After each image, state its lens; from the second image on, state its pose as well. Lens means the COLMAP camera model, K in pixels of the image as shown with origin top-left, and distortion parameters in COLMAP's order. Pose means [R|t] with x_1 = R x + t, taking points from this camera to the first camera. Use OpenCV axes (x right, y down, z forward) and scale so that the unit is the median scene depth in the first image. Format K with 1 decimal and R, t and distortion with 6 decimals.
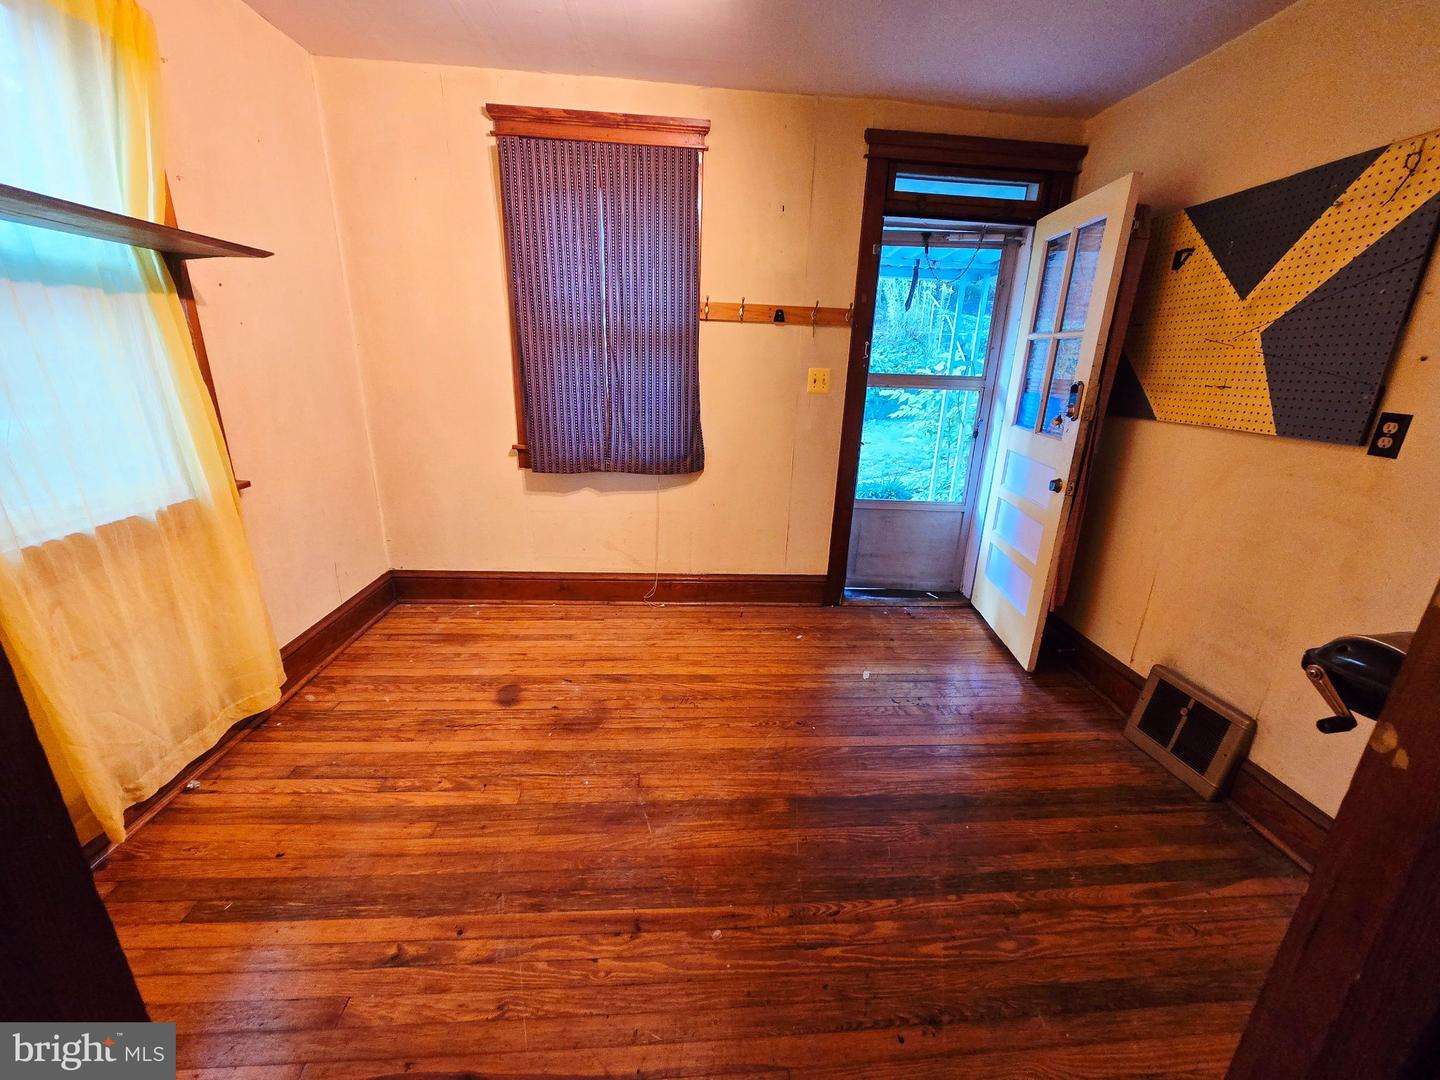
lens RADIAL K [[585.1, 0, 727.3], [0, 585.1, 546.1], [0, 0, 1]] dist [-0.004285, -0.001131]
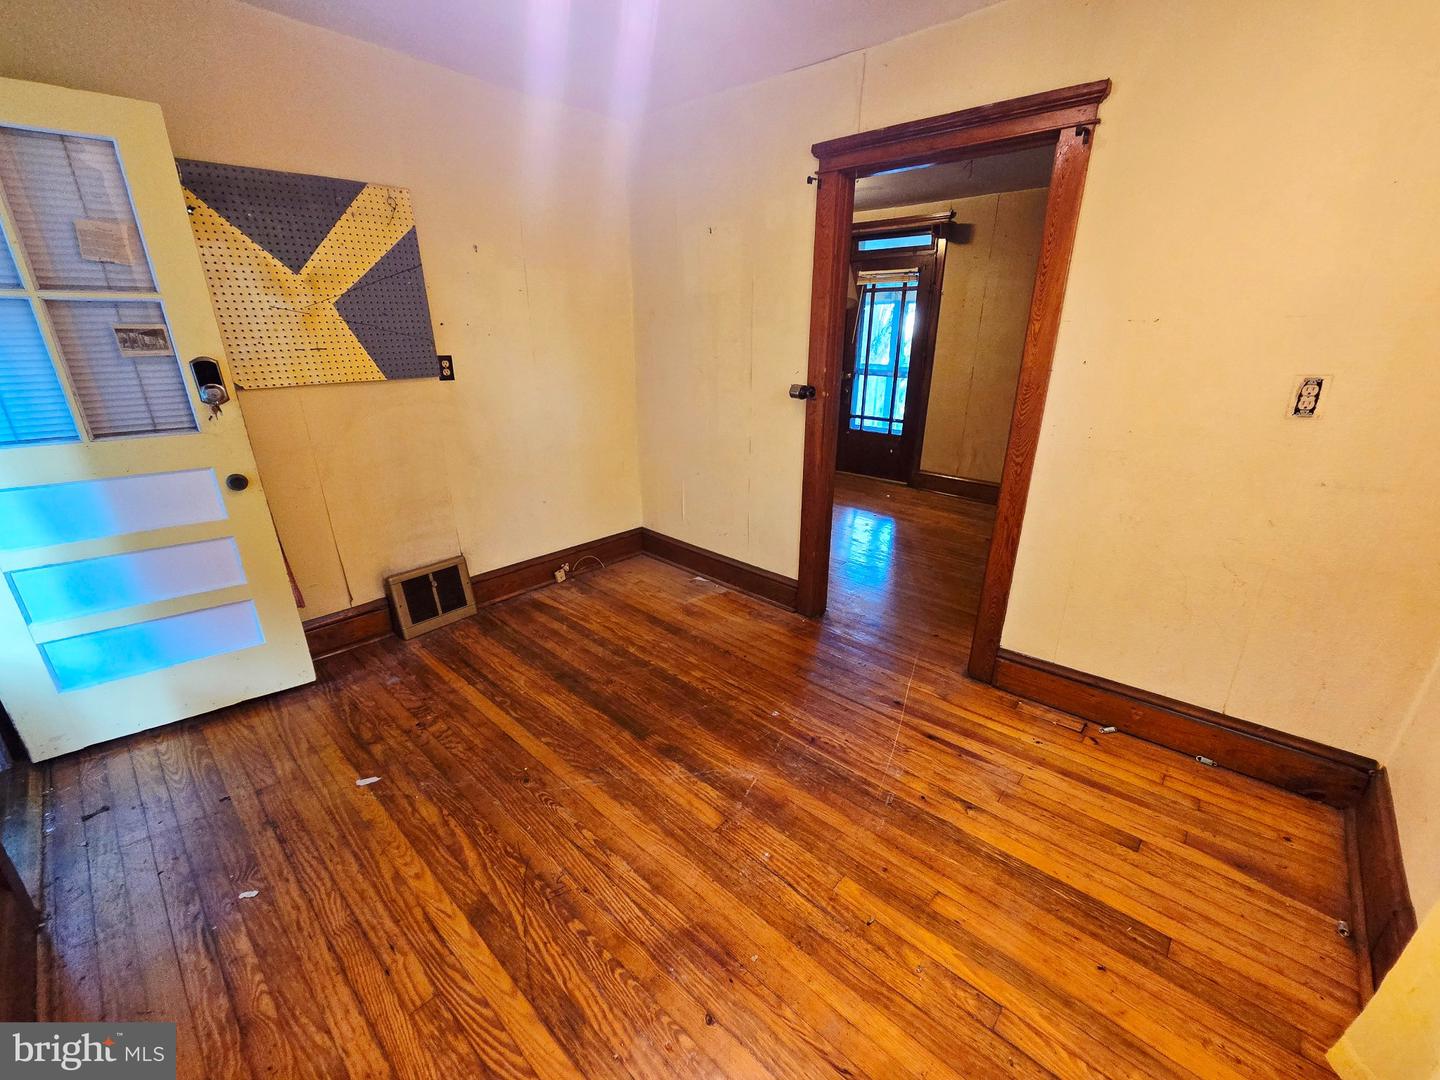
lens RADIAL K [[585.1, 0, 729.9], [0, 585.1, 548.4], [0, 0, 1]] dist [-0.004285, -0.001131]
pose [[-0.680195, -0.296437, 0.670417, -0.644488], [0.199108, 0.805482, 0.558170, -0.450654], [-0.705472, 0.513150, -0.488863, 1.219141]]
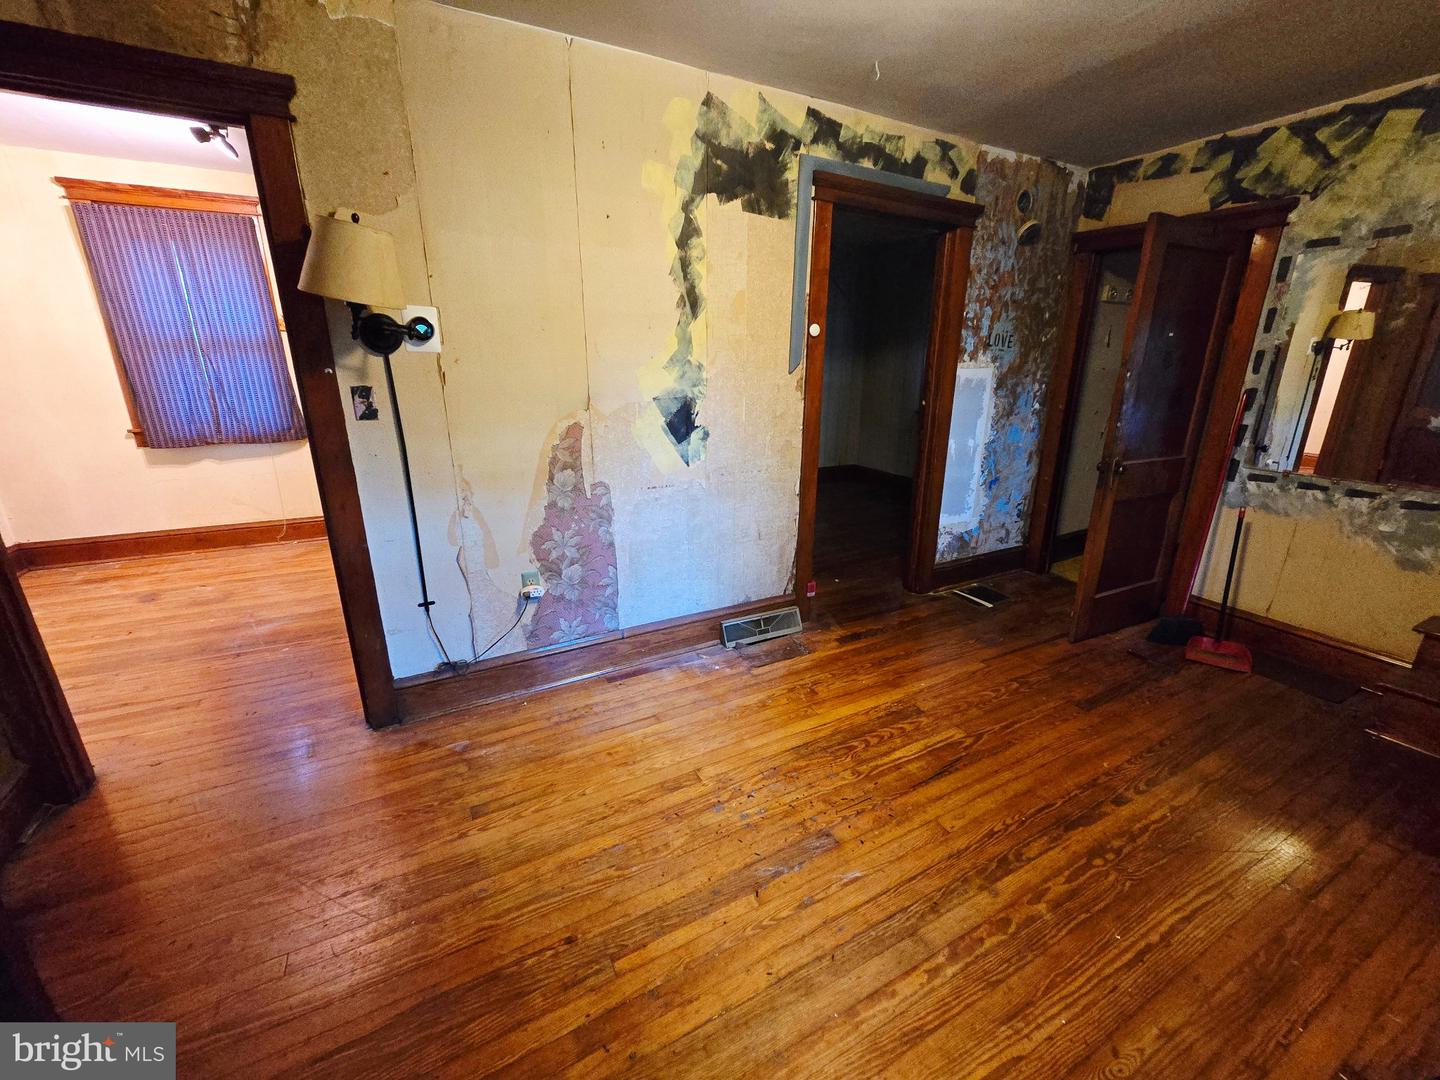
lens RADIAL K [[585.1, 0, 727.0], [0, 585.1, 545.2], [0, 0, 1]] dist [-0.004285, -0.001131]
pose [[0.913743, -0.151986, 0.376794, 0.479455], [0.154181, 0.987738, 0.024522, 0.376475], [-0.375901, 0.035688, 0.925972, -1.020100]]
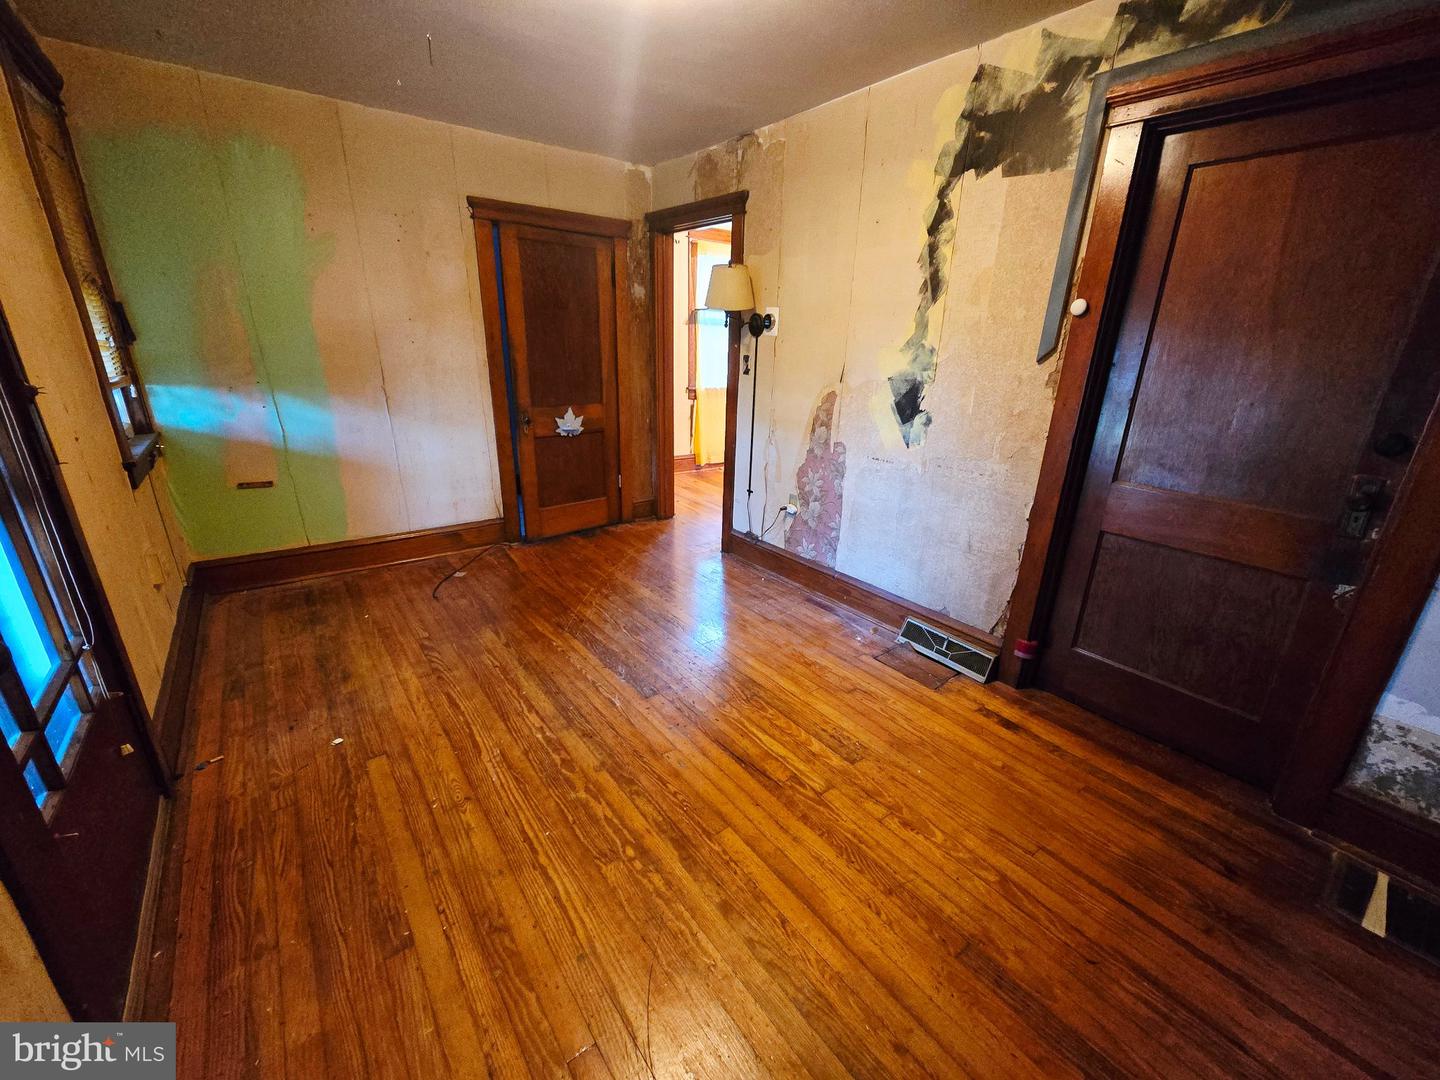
lens RADIAL K [[585.1, 0, 729.3], [0, 585.1, 542.6], [0, 0, 1]] dist [-0.004285, -0.001131]
pose [[0.546812, 0.254145, -0.797751, 3.493317], [-0.275913, 0.954291, 0.114893, 0.400753], [0.790486, 0.157285, 0.591940, -0.680496]]
